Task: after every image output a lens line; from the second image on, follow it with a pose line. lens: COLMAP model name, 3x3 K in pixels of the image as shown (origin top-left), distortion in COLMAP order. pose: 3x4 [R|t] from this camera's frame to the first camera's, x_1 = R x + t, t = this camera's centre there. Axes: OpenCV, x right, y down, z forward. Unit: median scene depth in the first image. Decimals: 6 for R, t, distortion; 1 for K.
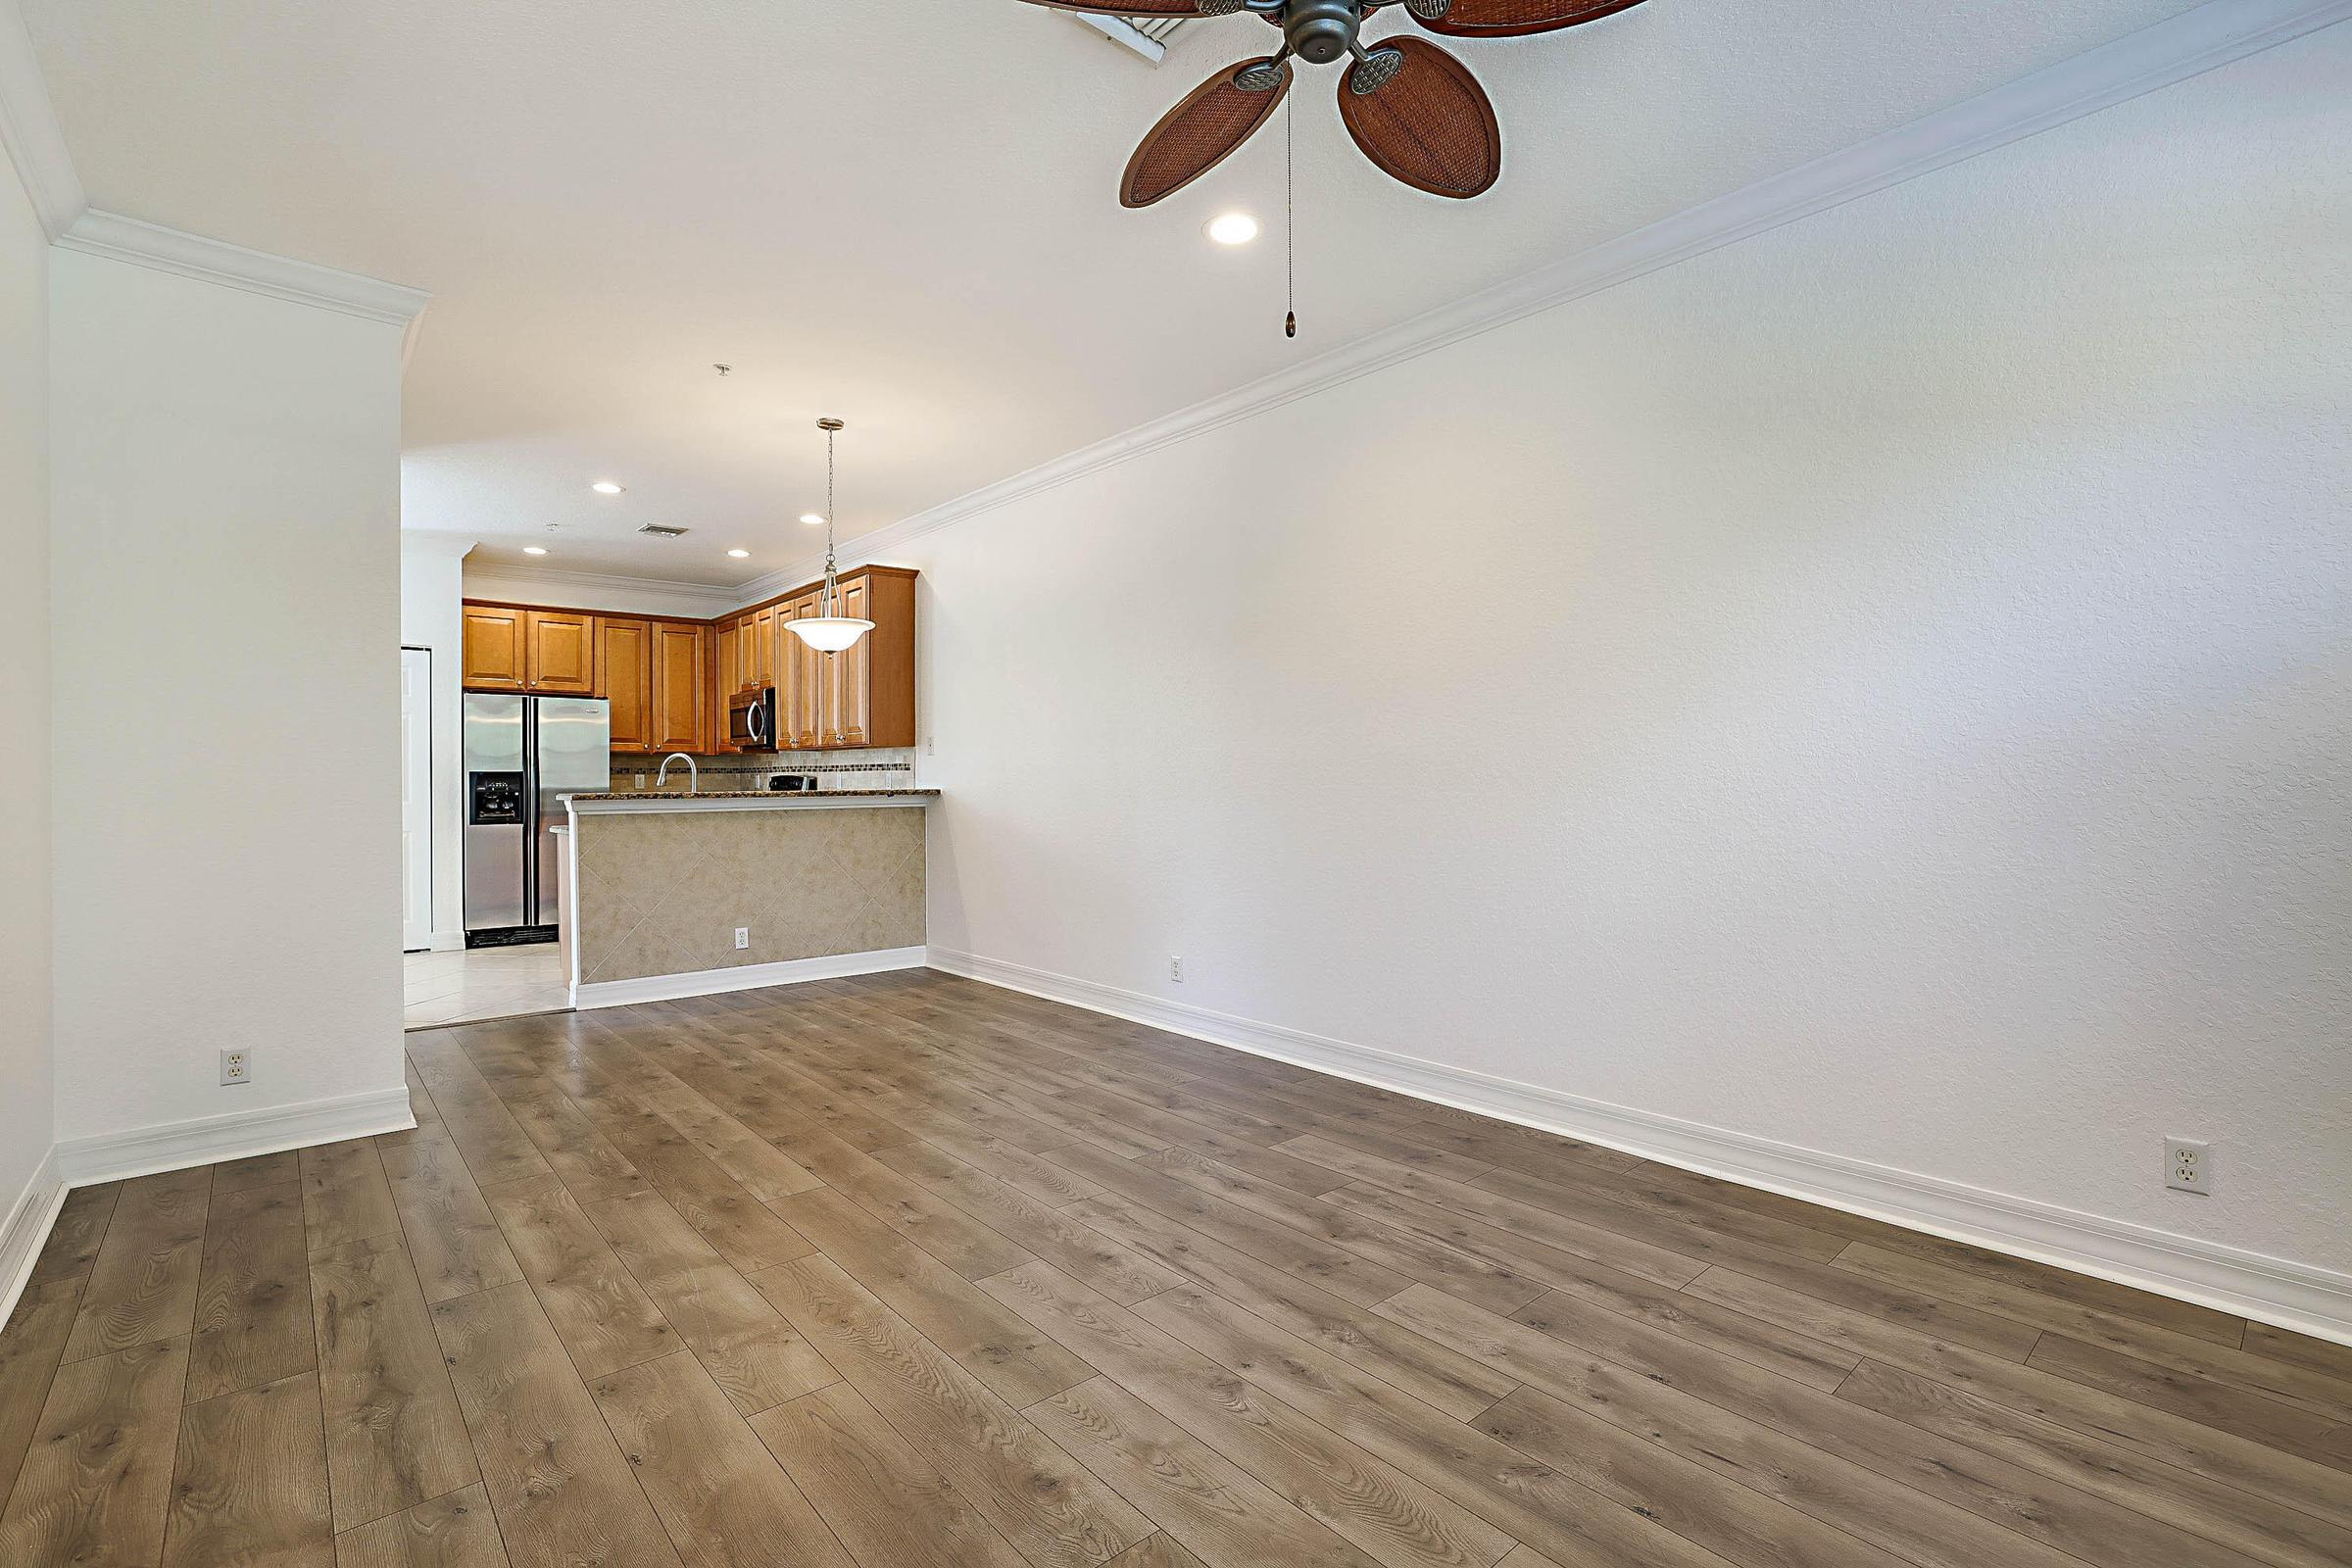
lens RADIAL K [[1051.3, 0, 1176.0], [0, 1051.3, 784.0], [0, 0, 1]] dist [-0.039274, 0.000599]
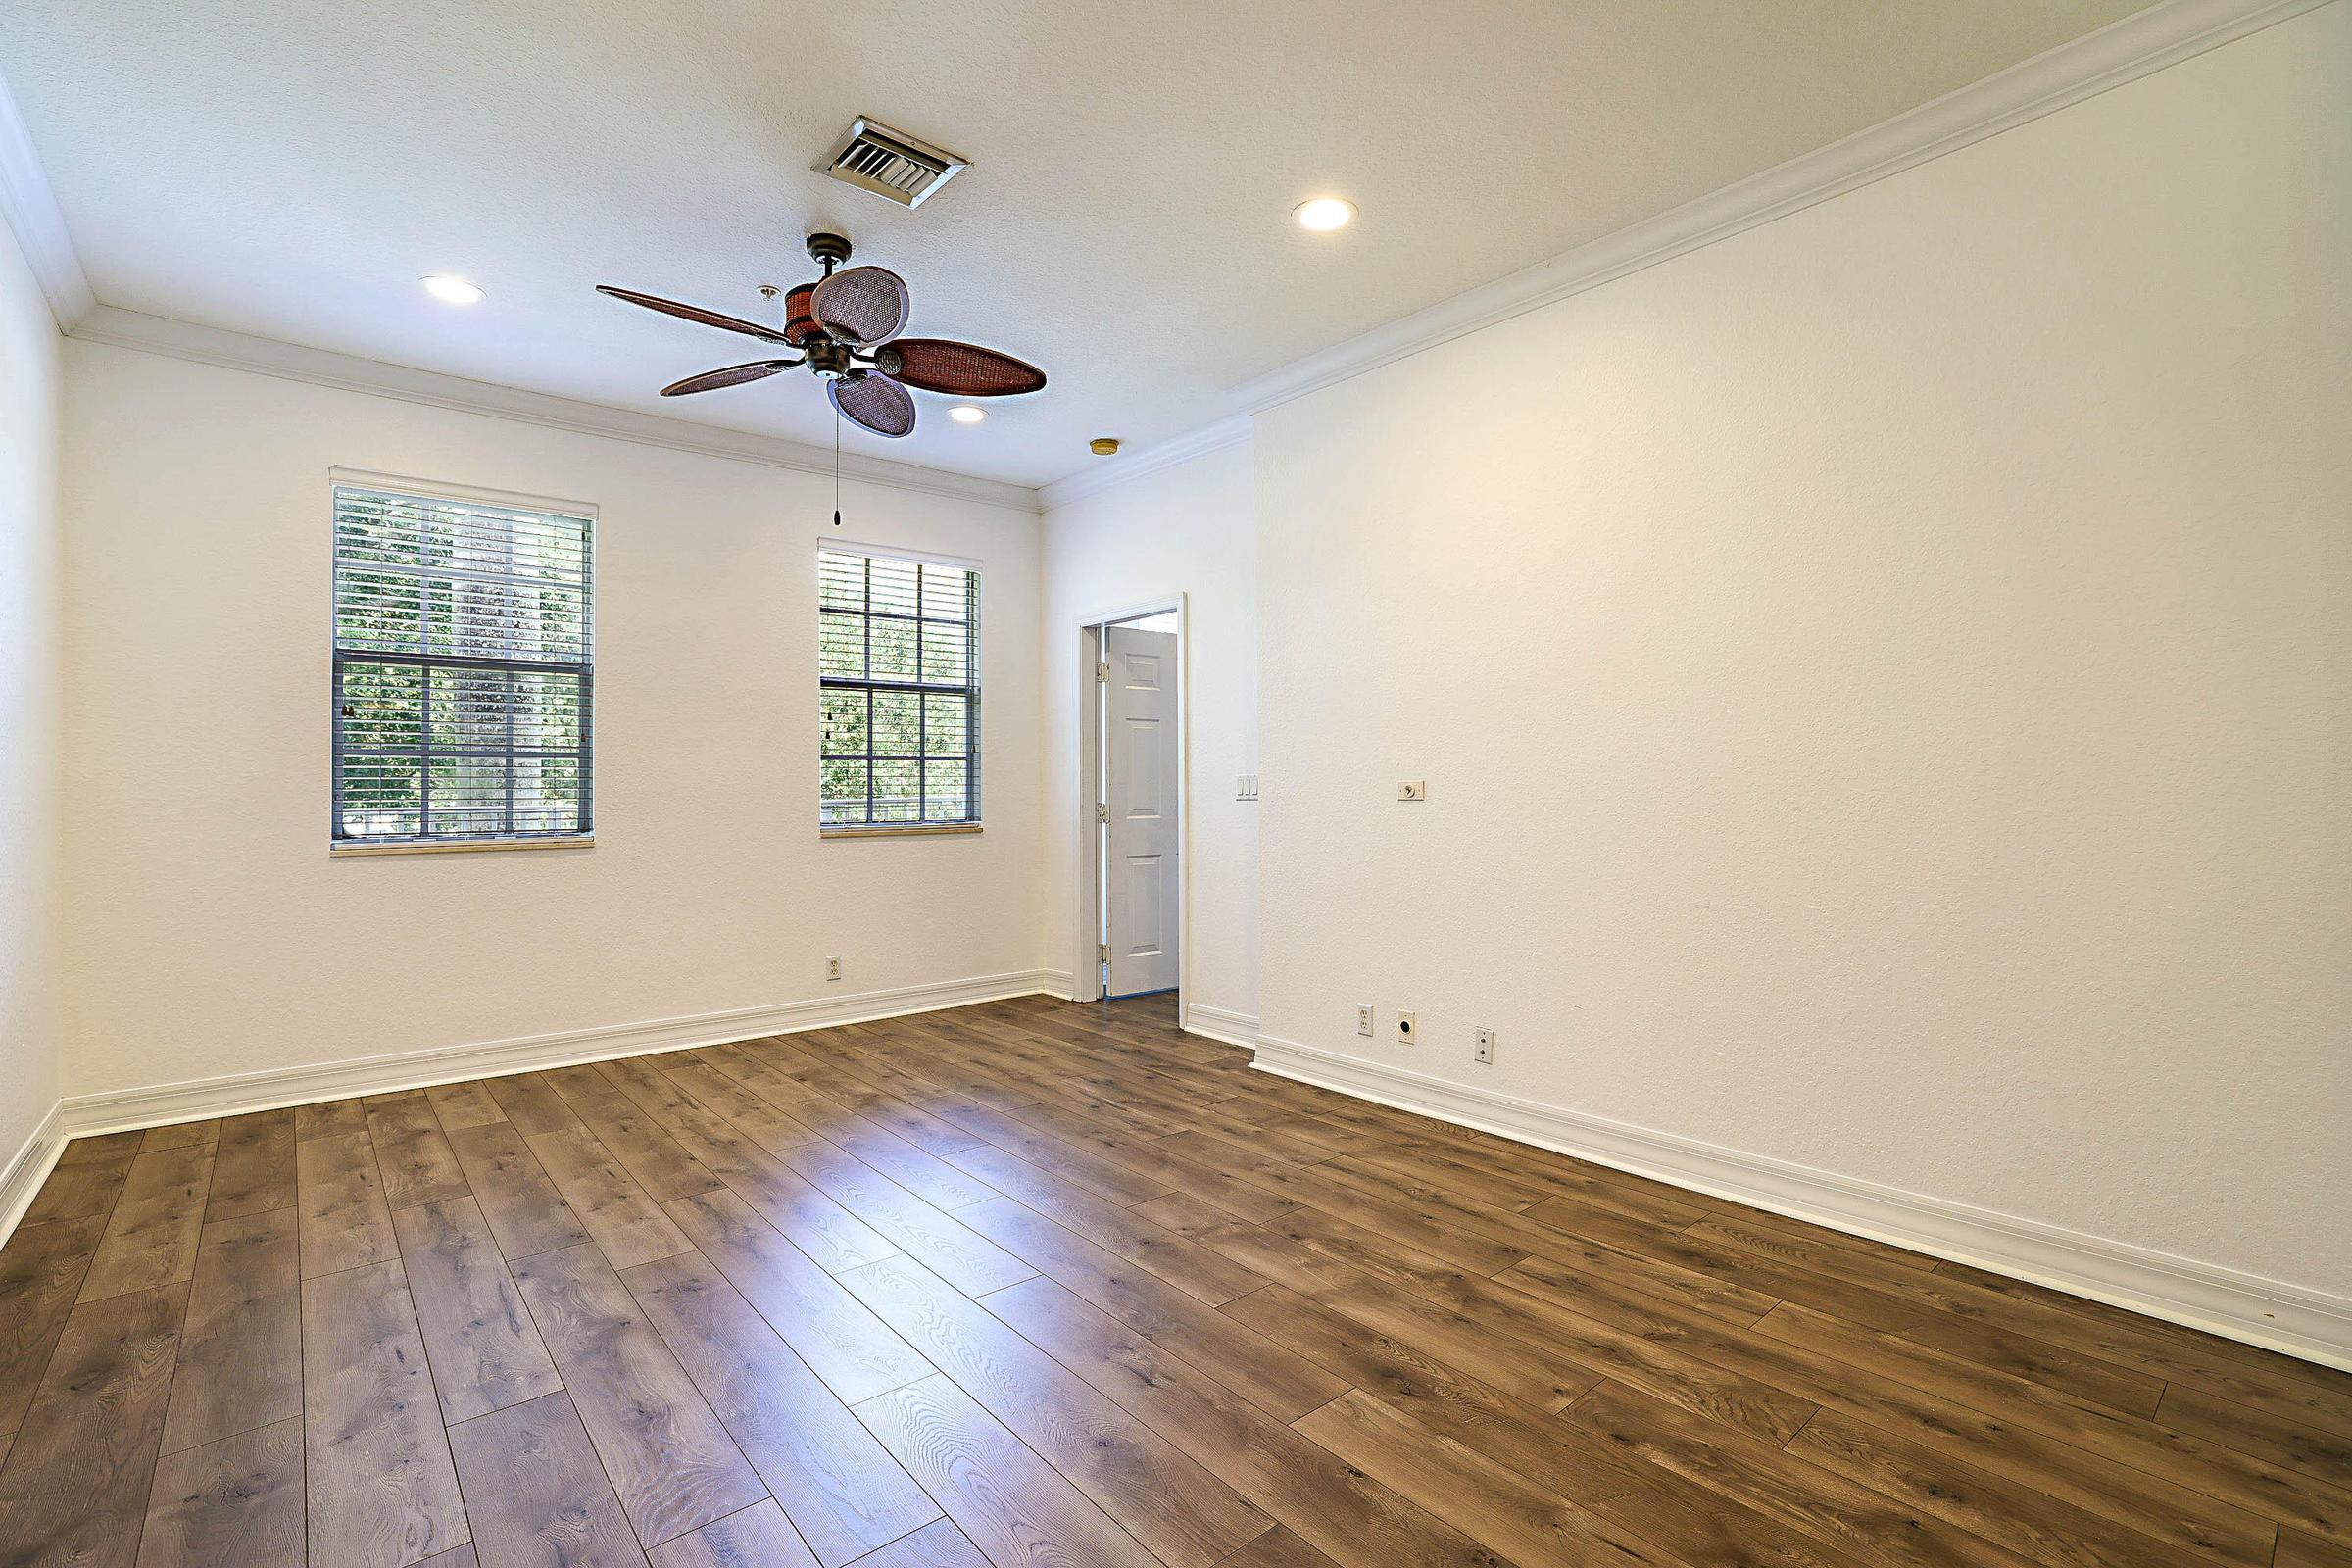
lens RADIAL K [[1051.3, 0, 1176.0], [0, 1051.3, 784.0], [0, 0, 1]] dist [-0.039274, 0.000599]
pose [[-0.999849, 0.005430, 0.016507, -0.339227], [0.005424, 0.999985, -0.000437, -0.004175], [-0.016509, -0.000347, -0.999864, 1.978983]]
